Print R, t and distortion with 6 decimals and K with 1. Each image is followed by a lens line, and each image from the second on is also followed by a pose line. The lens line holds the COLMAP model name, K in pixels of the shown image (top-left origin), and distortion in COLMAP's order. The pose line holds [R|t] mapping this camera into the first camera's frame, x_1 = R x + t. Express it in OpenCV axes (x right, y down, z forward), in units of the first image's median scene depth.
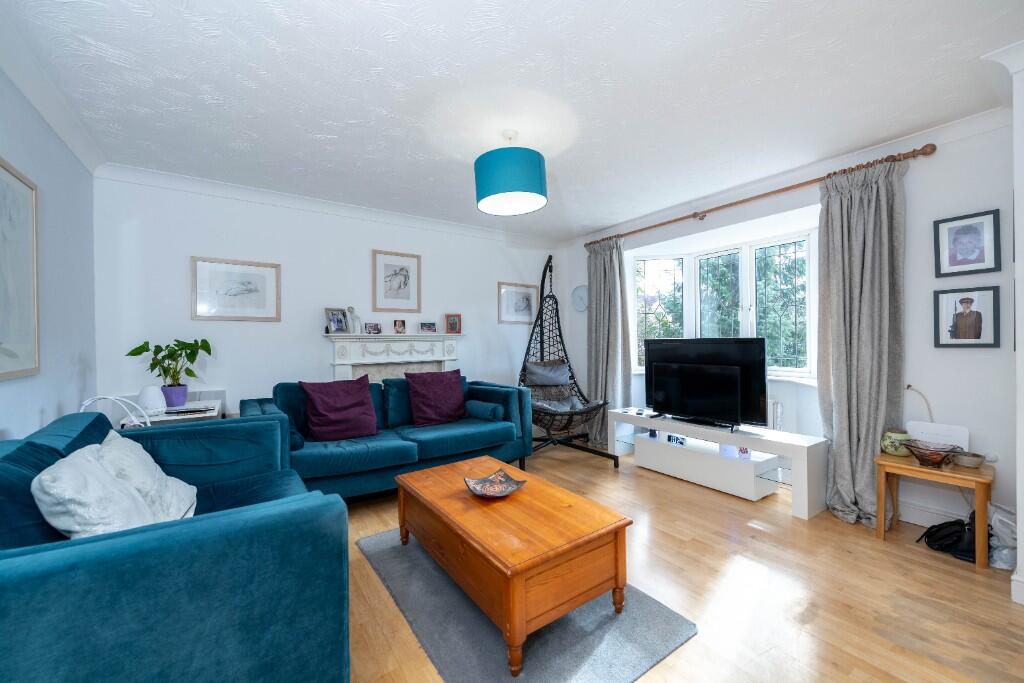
lens RADIAL K [[400.9, 0, 512.3], [0, 400.9, 339.3], [0, 0, 1]] dist [0.000533, -0.000082]
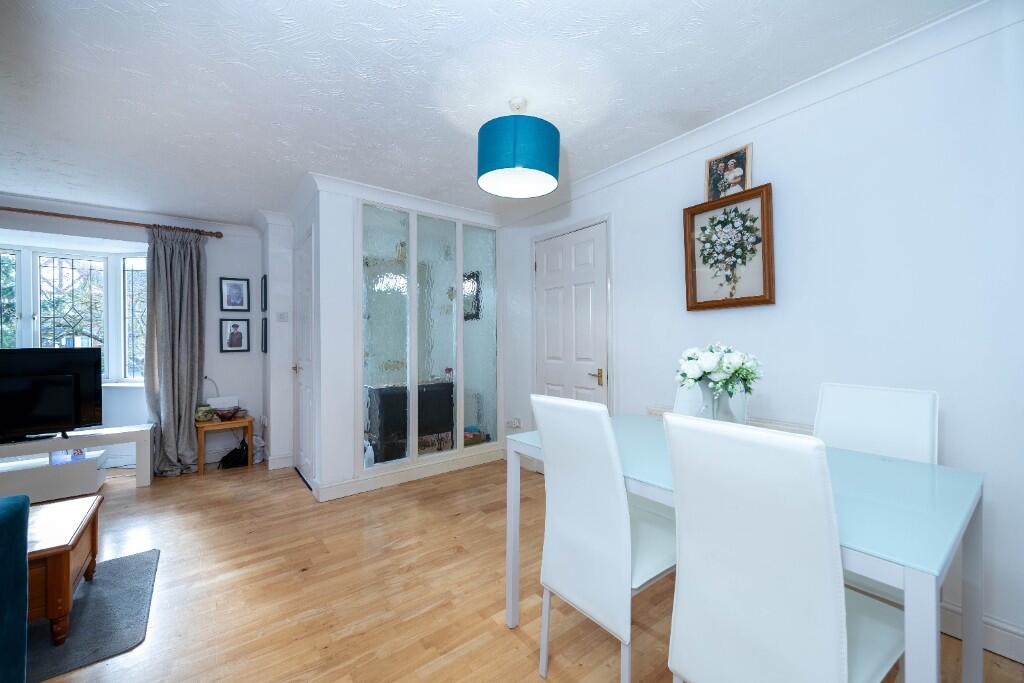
lens RADIAL K [[400.9, 0, 512.3], [0, 400.9, 339.3], [0, 0, 1]] dist [0.000533, -0.000082]
pose [[-0.052459, 0.010644, 0.998566, -0.701445], [0.007530, 0.999919, -0.010263, -0.008585], [-0.998595, 0.006981, -0.052535, -0.136258]]
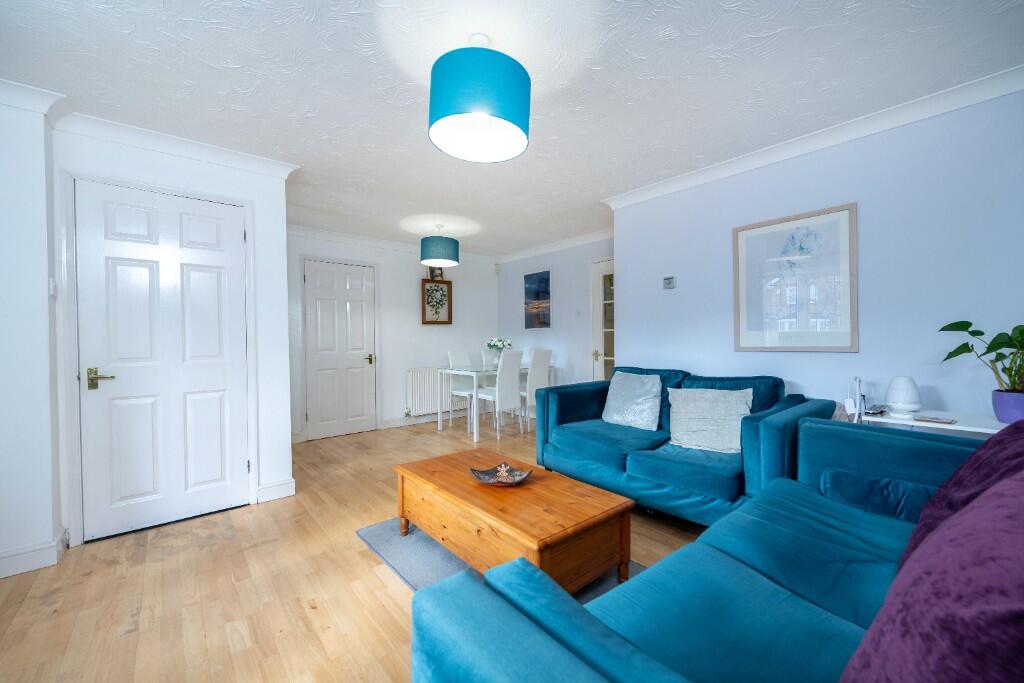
lens RADIAL K [[400.9, 0, 512.3], [0, 400.9, 339.3], [0, 0, 1]] dist [0.000533, -0.000082]
pose [[-0.994931, 0.011060, -0.099947, 0.005729], [0.010620, 0.999931, 0.004938, -0.007263], [0.099995, 0.003851, -0.994981, 1.697691]]
